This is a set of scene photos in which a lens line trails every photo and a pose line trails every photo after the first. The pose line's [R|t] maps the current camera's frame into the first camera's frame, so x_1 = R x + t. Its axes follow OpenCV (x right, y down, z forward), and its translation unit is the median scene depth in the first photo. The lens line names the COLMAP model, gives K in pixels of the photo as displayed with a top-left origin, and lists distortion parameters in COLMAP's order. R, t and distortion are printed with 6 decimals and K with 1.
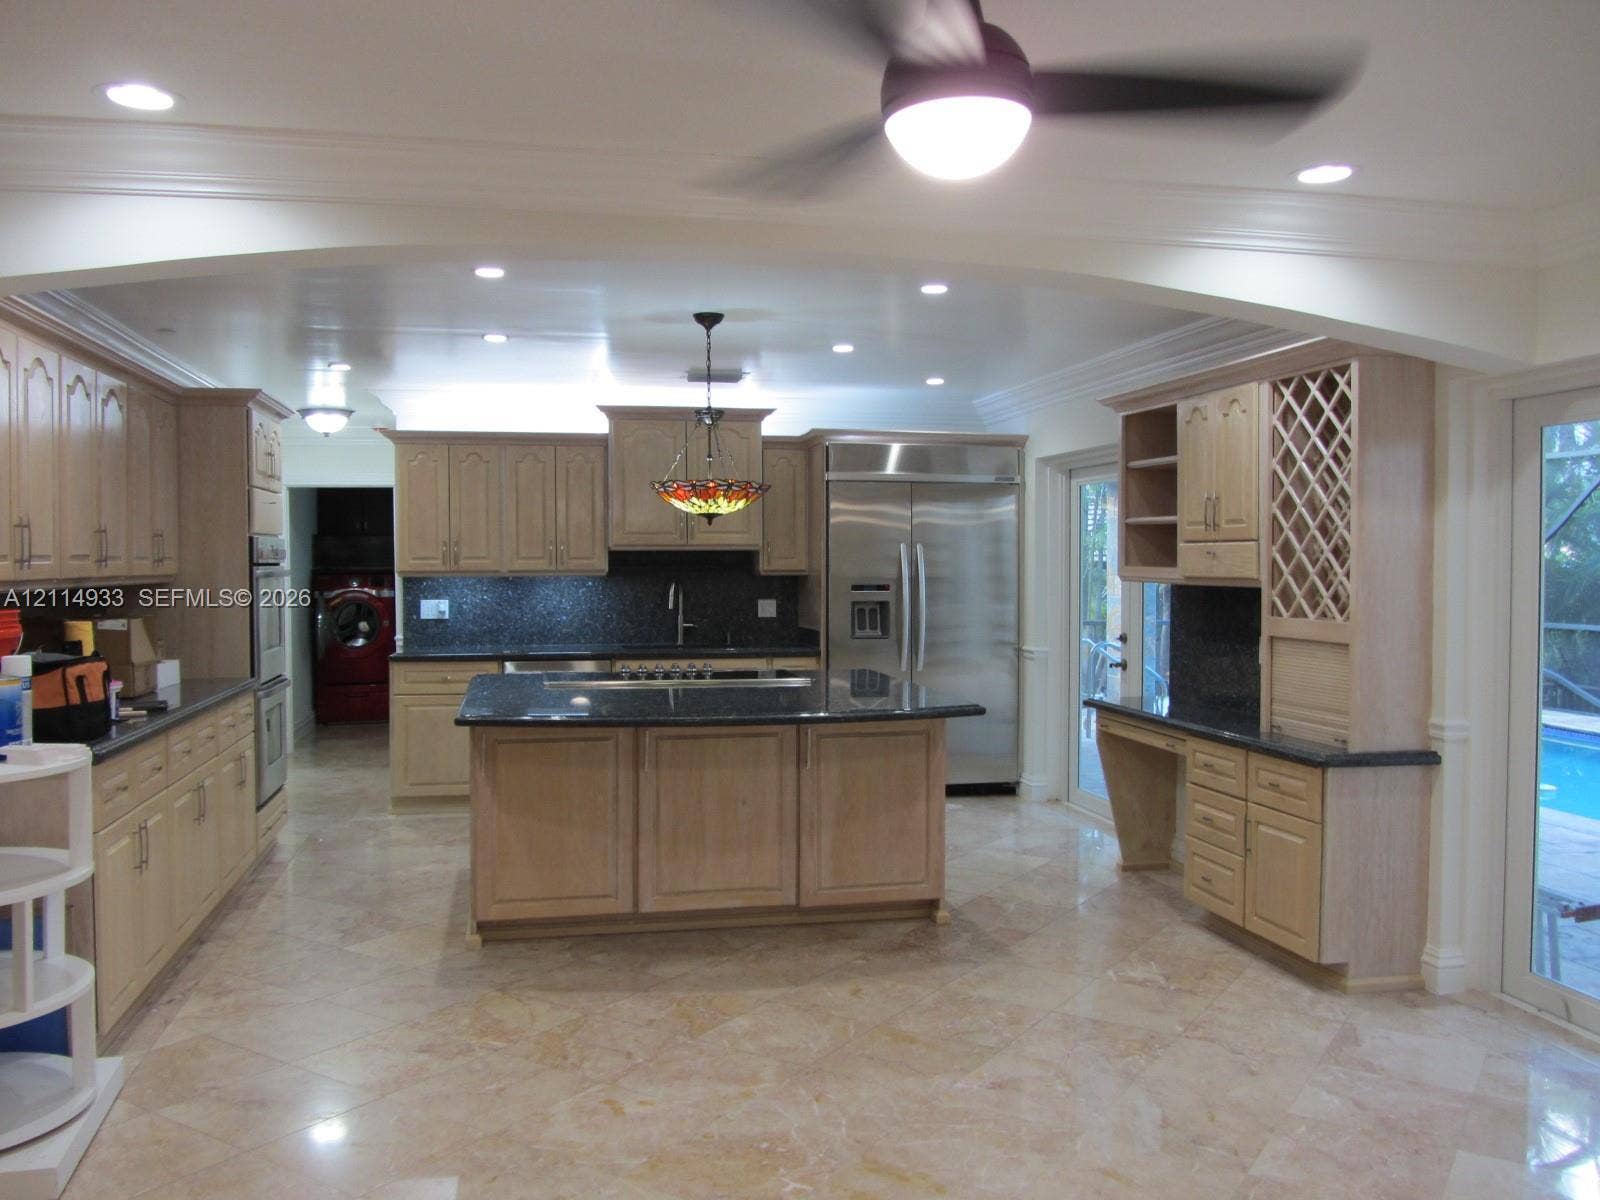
lens RADIAL K [[1317.2, 0, 800.0], [0, 1317.2, 600.0], [0, 0, 1]] dist [-0.042635, -0.004108]
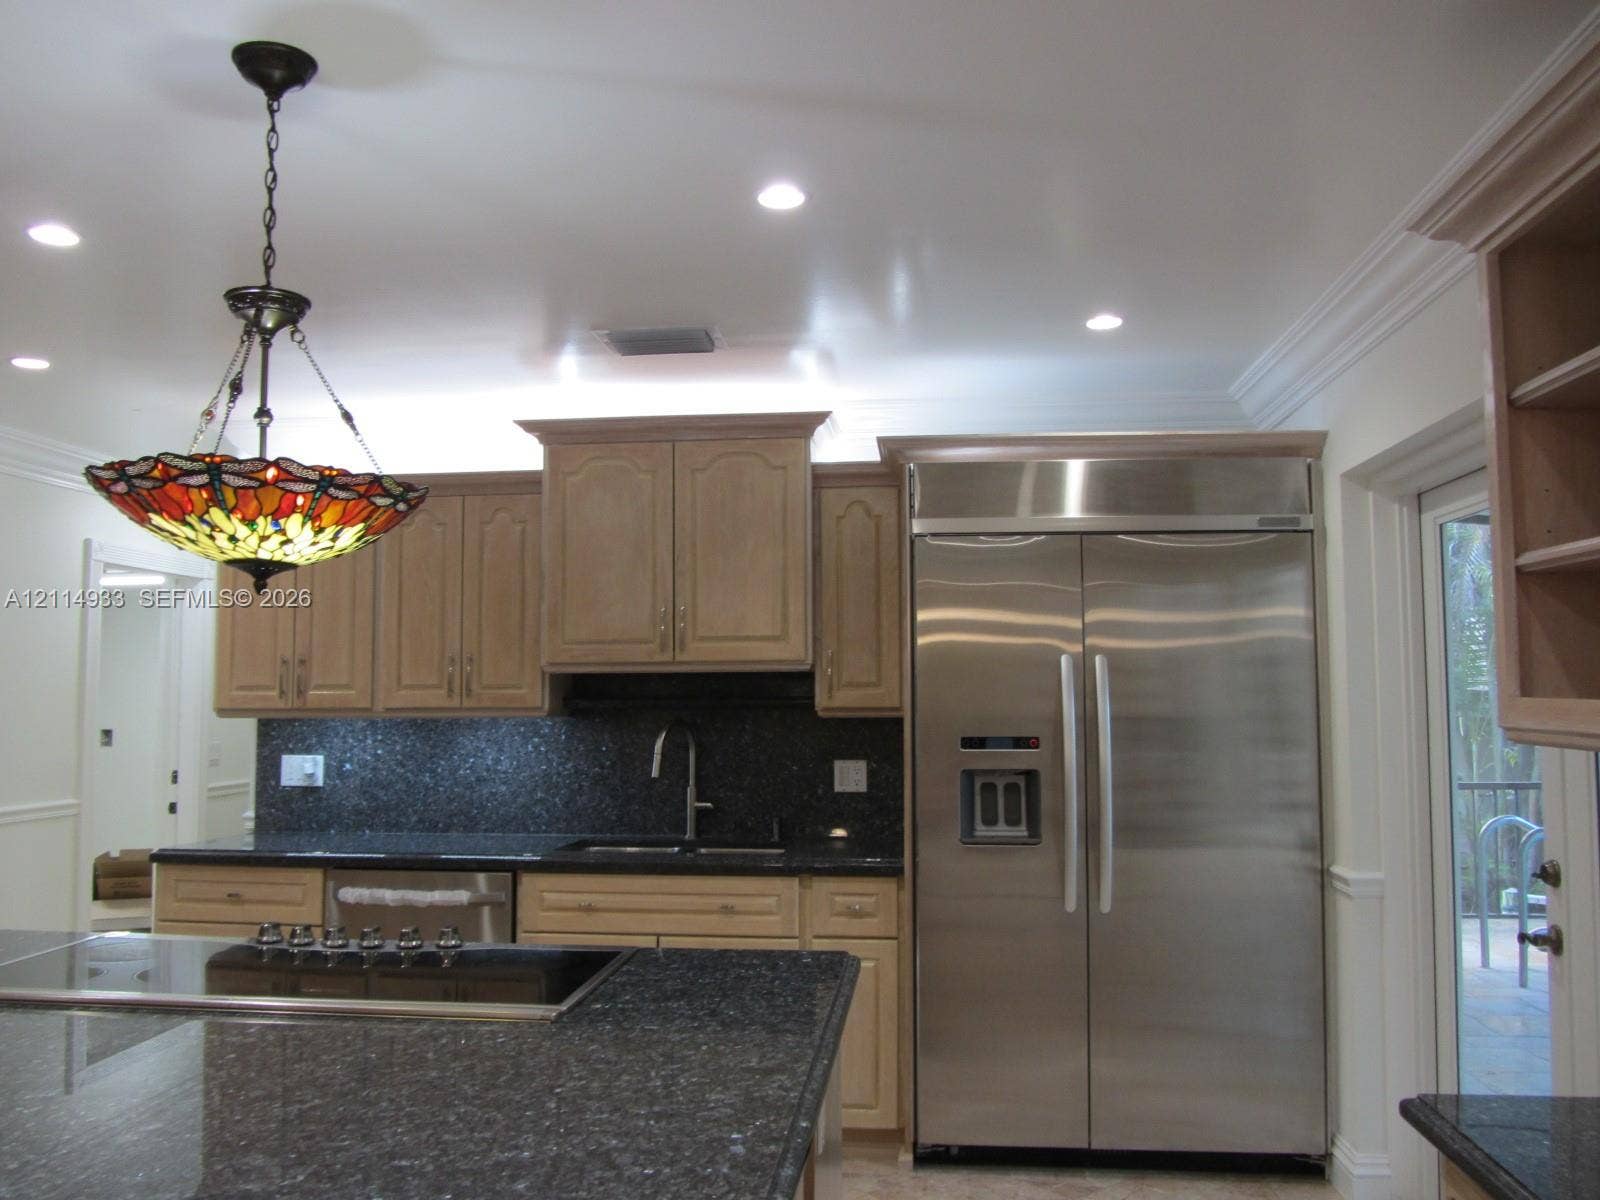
lens RADIAL K [[1317.2, 0, 800.0], [0, 1317.2, 600.0], [0, 0, 1]] dist [-0.042635, -0.004108]
pose [[0.951203, -0.024557, -0.307586, 0.135448], [-0.006895, 0.994888, -0.100752, -0.012285], [0.308488, 0.097957, 0.946171, 0.486318]]
